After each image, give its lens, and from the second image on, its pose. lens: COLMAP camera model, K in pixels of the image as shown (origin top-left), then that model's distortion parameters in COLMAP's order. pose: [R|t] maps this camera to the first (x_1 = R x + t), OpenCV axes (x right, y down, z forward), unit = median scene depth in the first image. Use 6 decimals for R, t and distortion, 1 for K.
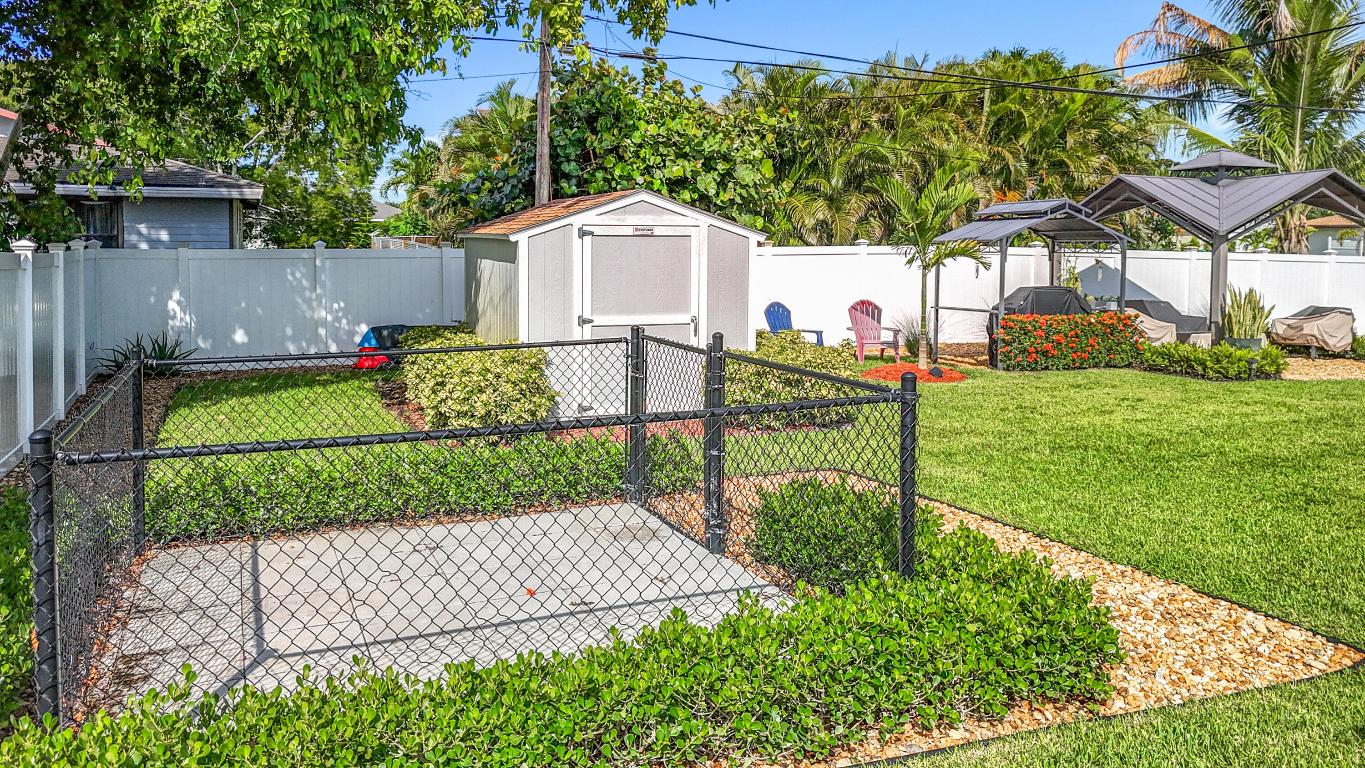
lens RADIAL K [[943.6, 0, 682.3], [0, 943.6, 287.4], [0, 0, 1]] dist [0.002314, -0.006441]
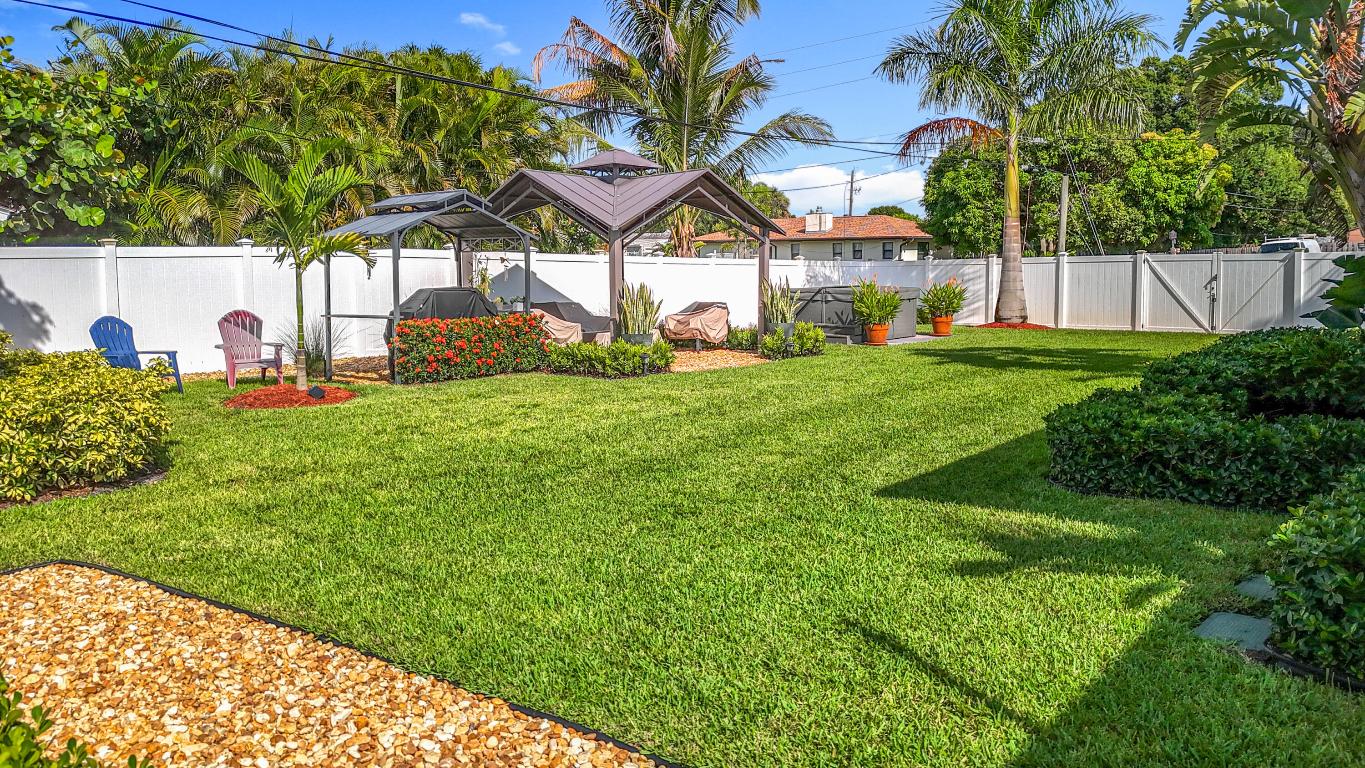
lens RADIAL K [[943.6, 0, 682.3], [0, 943.6, 287.4], [0, 0, 1]] dist [0.002314, -0.006441]
pose [[0.844673, -0.020557, 0.534888, 0.079904], [0.029517, 0.999531, -0.008196, 0.011292], [-0.534469, 0.022711, 0.844883, 0.101196]]
